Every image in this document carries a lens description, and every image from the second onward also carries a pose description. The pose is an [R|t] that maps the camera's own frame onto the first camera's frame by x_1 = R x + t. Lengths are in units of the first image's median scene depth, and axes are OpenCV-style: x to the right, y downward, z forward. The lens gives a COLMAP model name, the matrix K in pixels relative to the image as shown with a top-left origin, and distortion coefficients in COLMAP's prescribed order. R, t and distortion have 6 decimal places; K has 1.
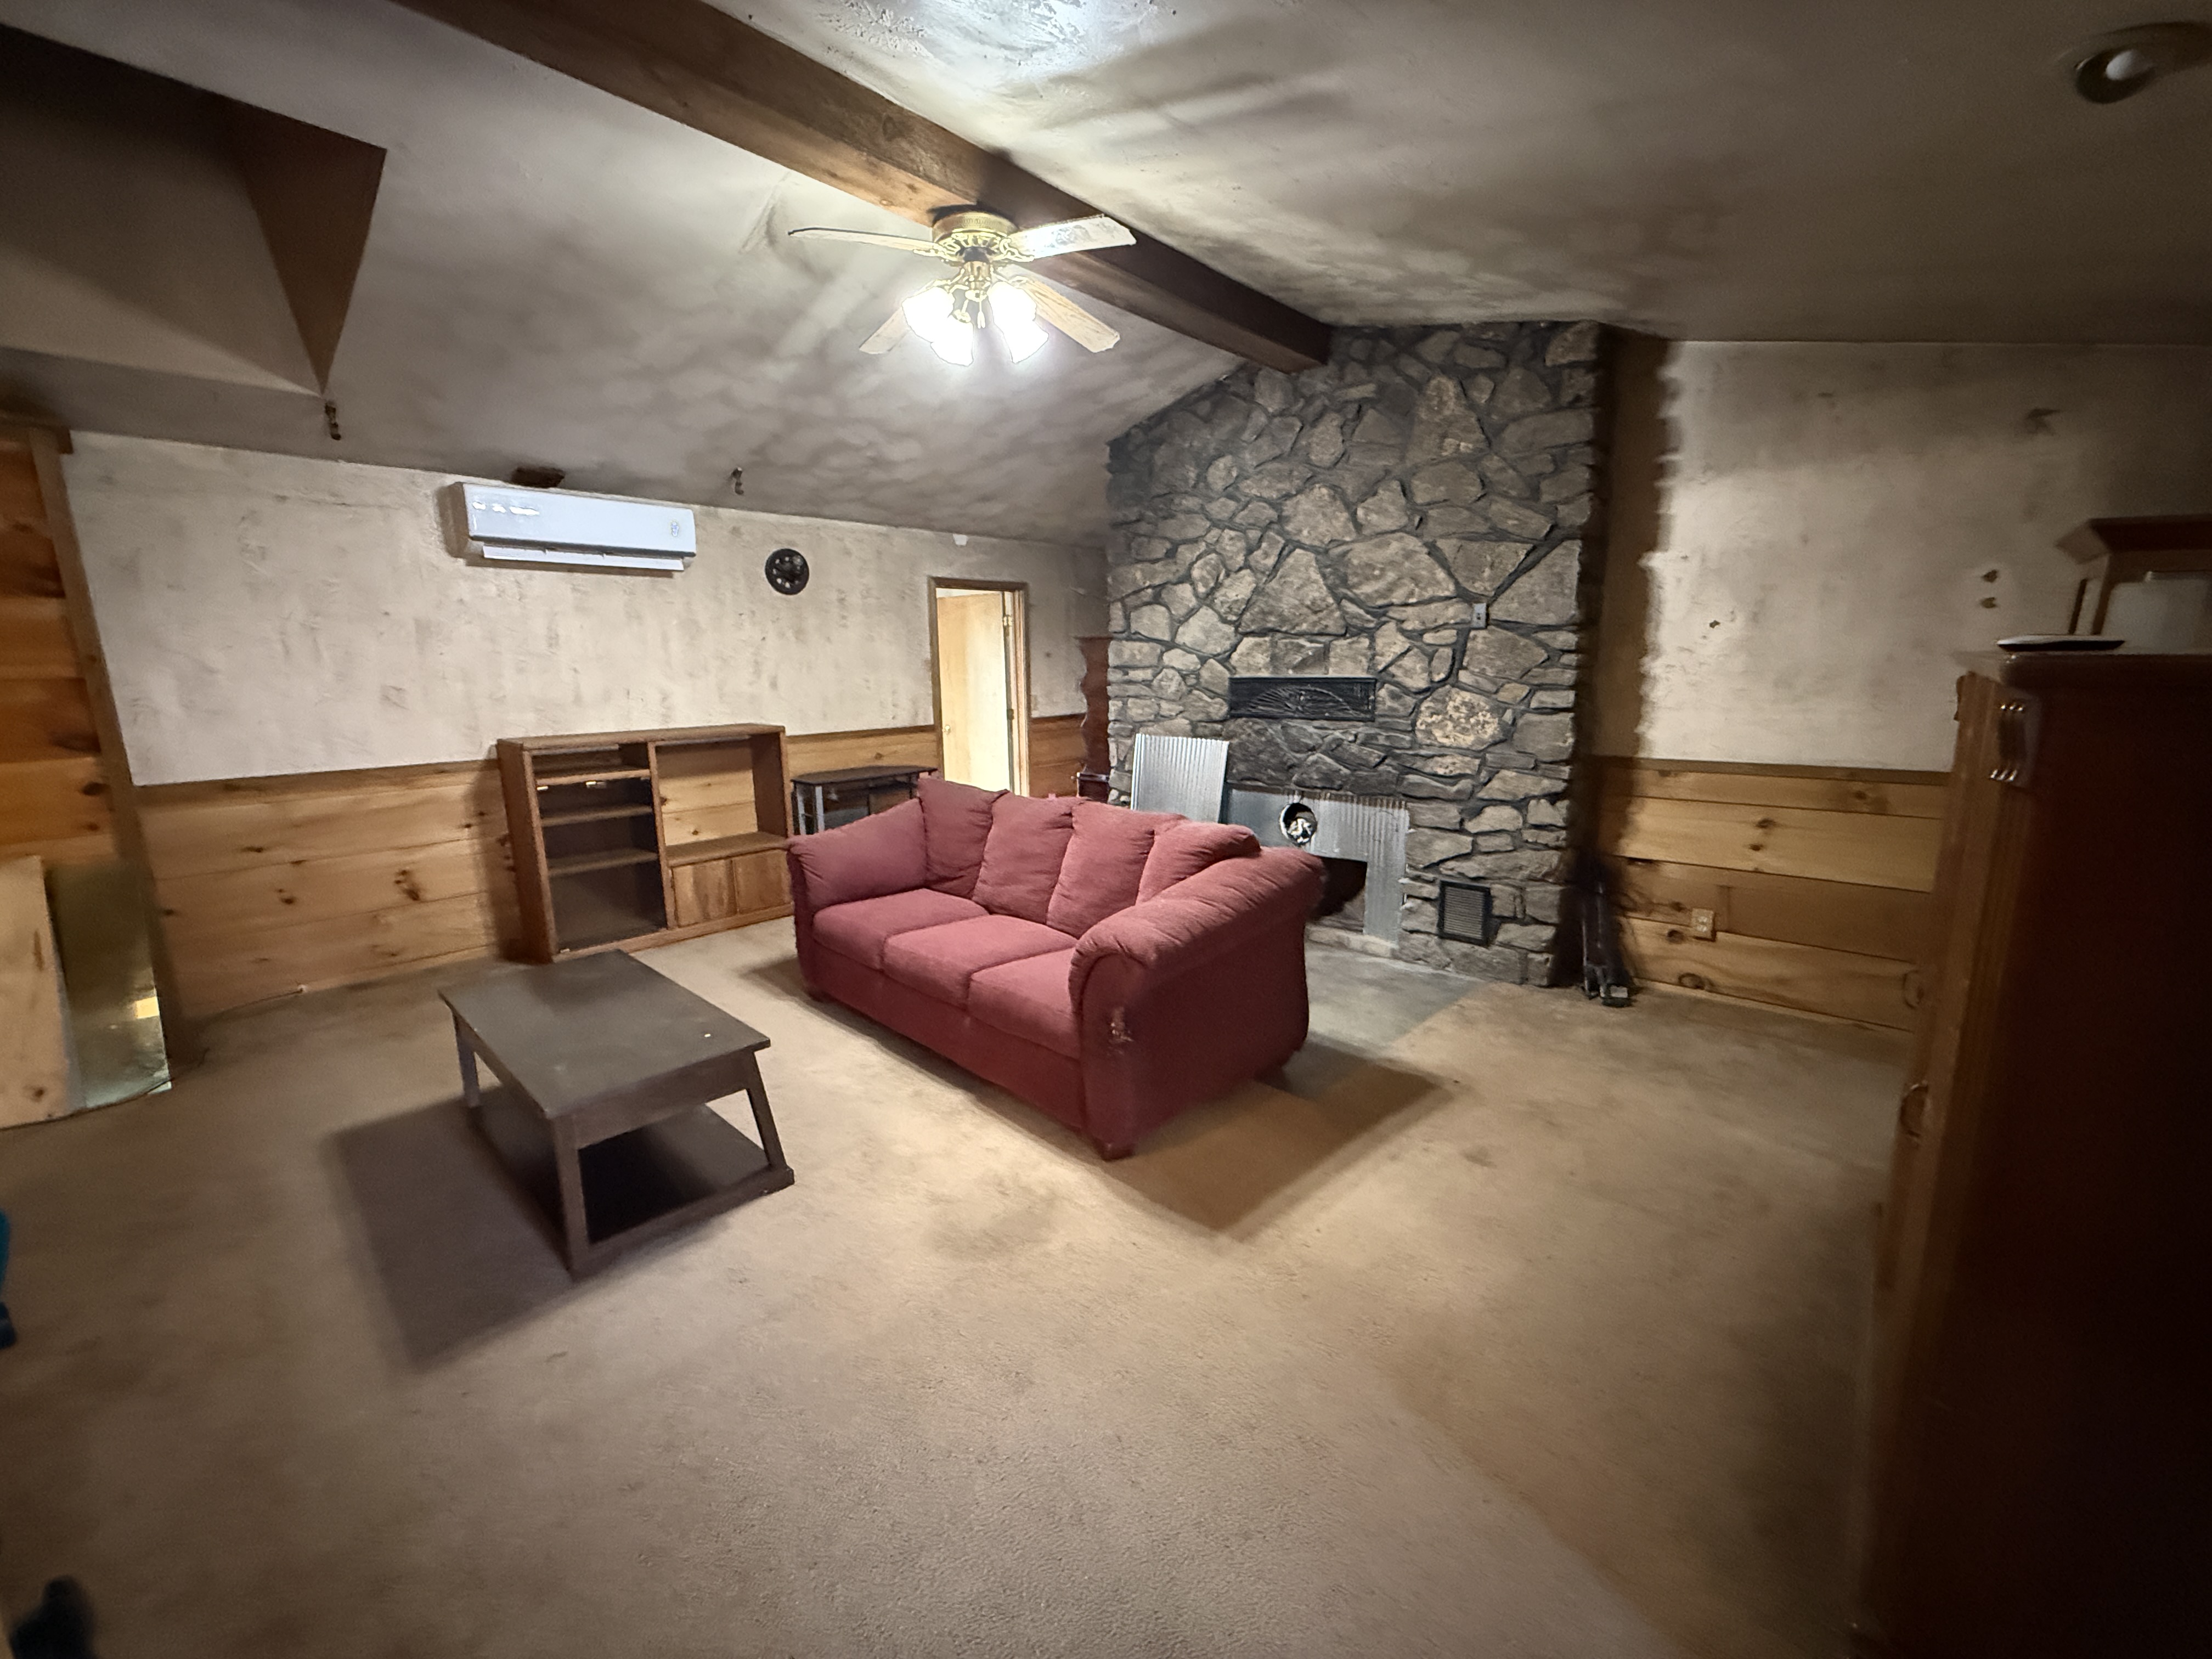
lens RADIAL K [[885.8, 0, 1090.5], [0, 885.8, 832.1], [0, 0, 1]] dist [0.003156, -0.000589]
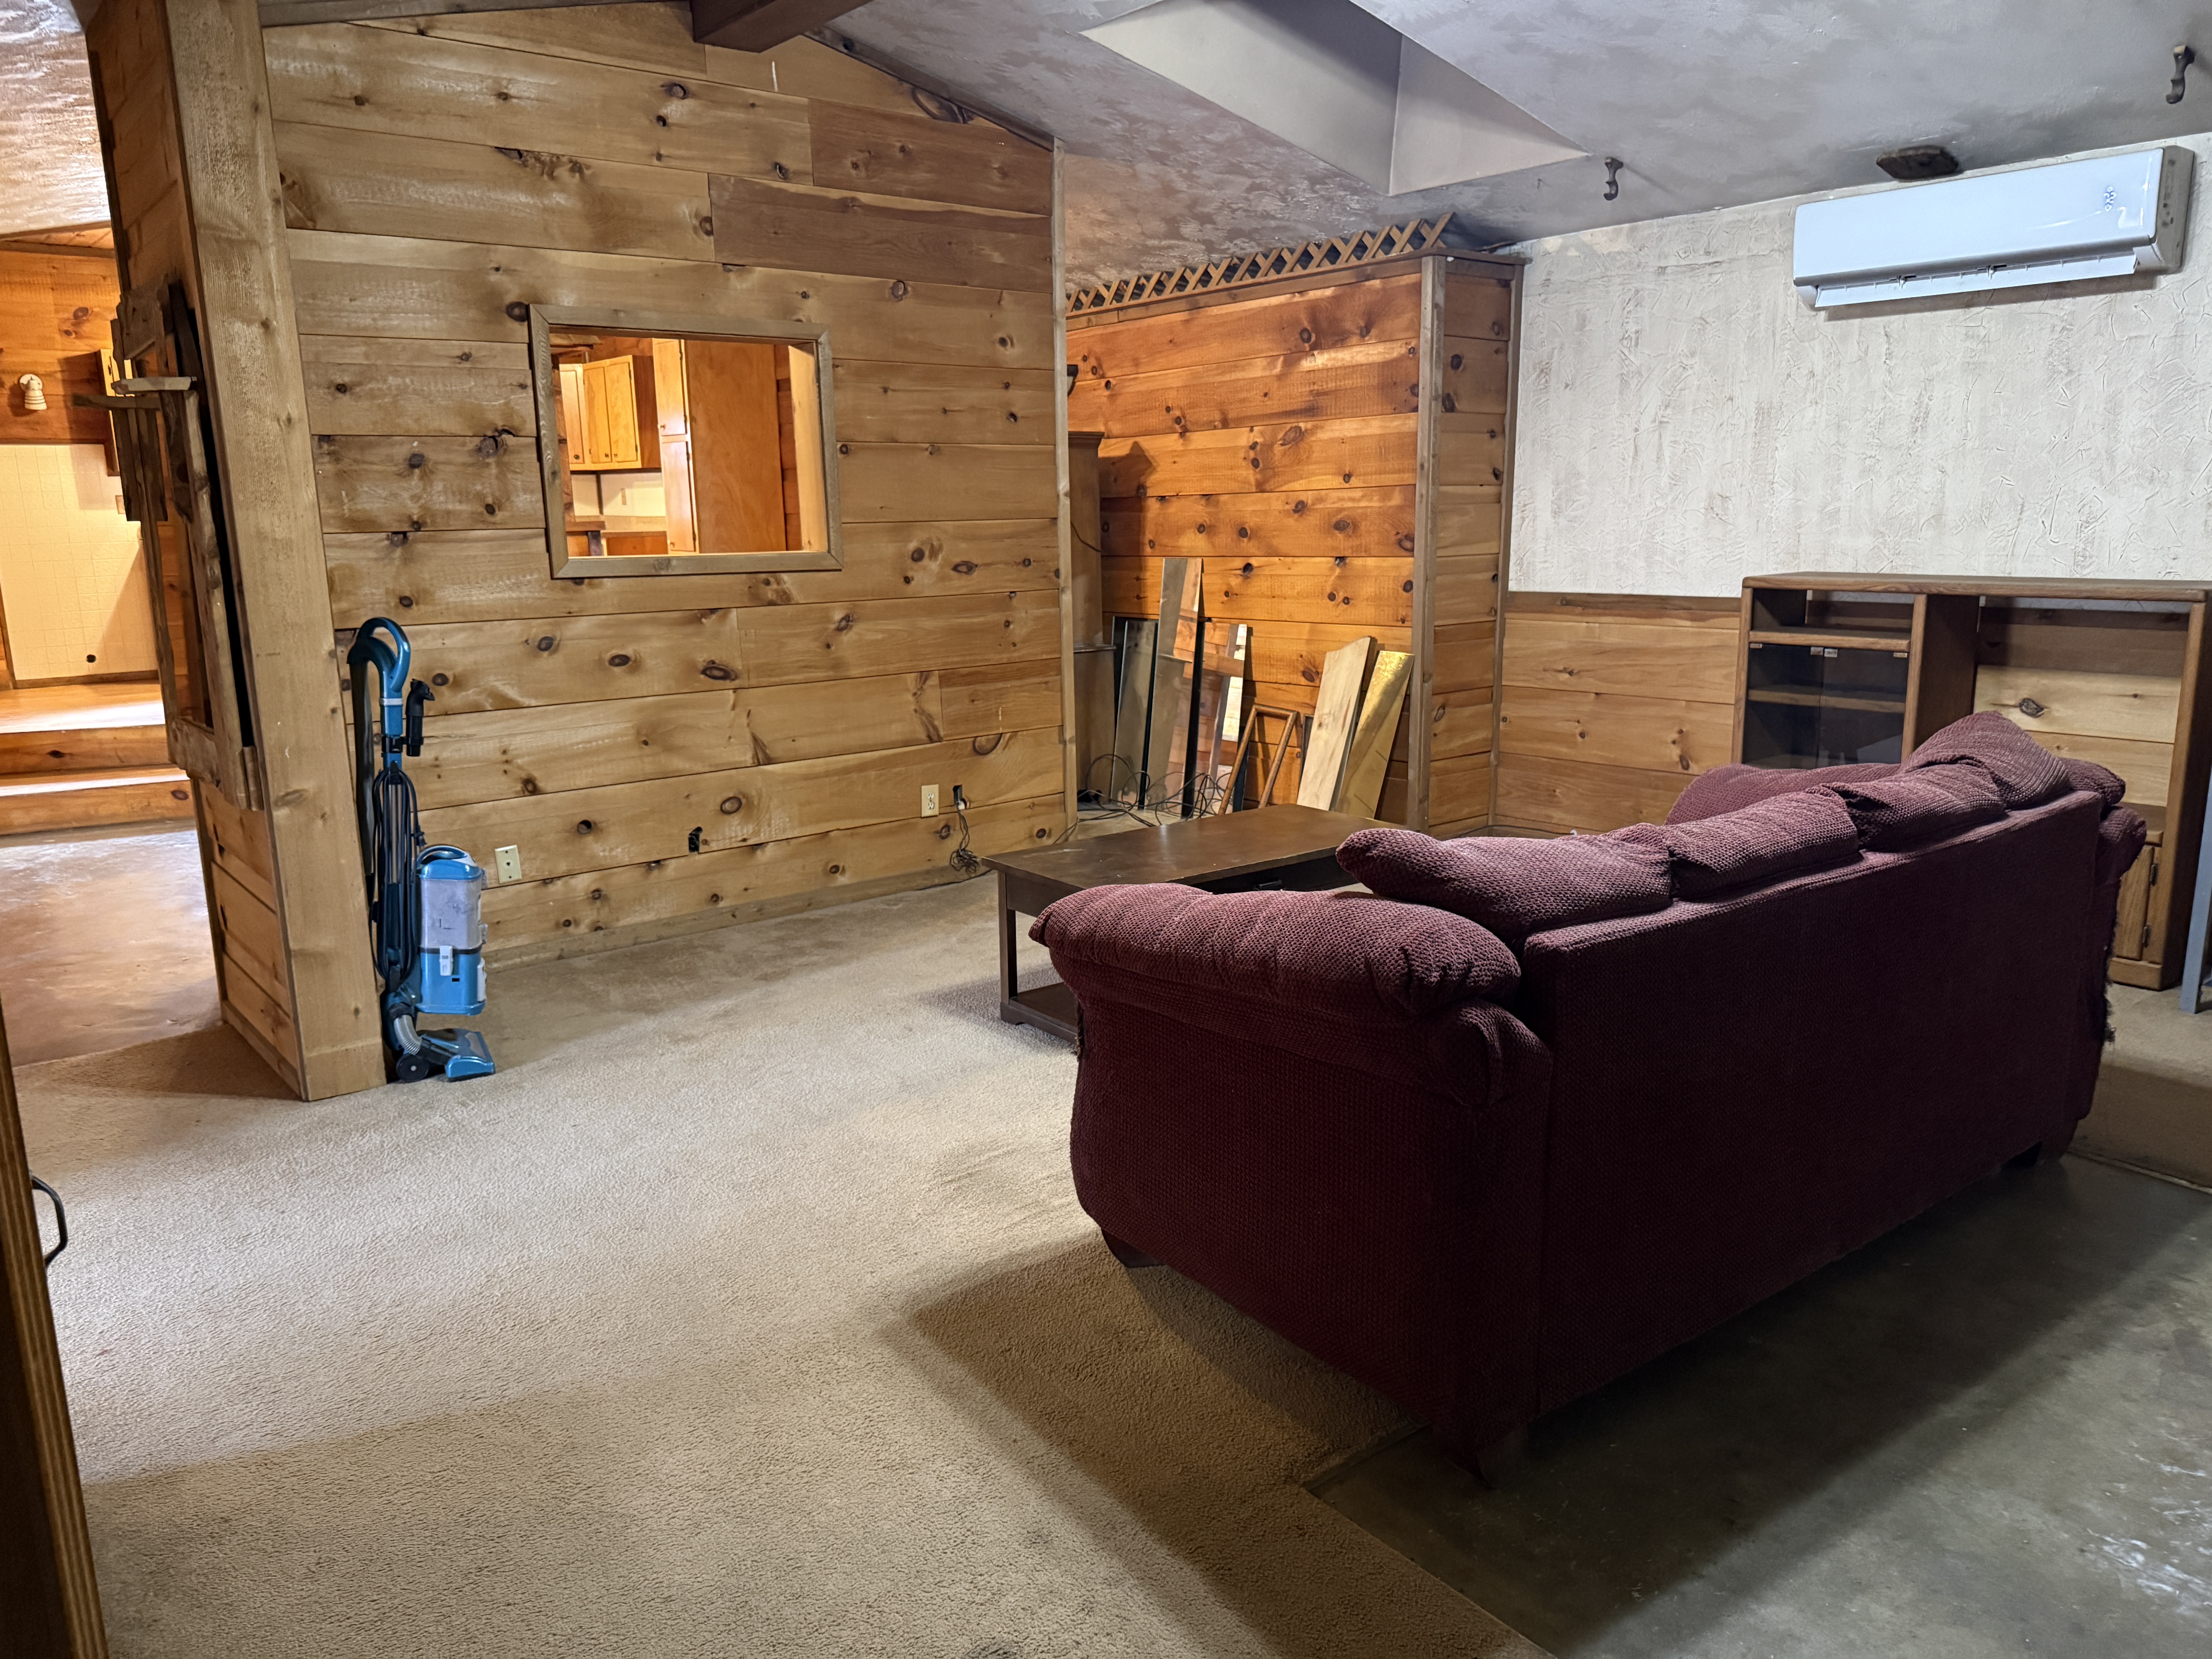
lens RADIAL K [[1551.9, 0, 1102.8], [0, 1551.9, 827.8], [0, 0, 1]] dist [0.038619, -0.067079]
pose [[-0.137463, 0.218762, -0.966047, 1.230729], [-0.168060, 0.956013, 0.240404, -0.225418], [0.976145, 0.195400, -0.094651, 1.218917]]
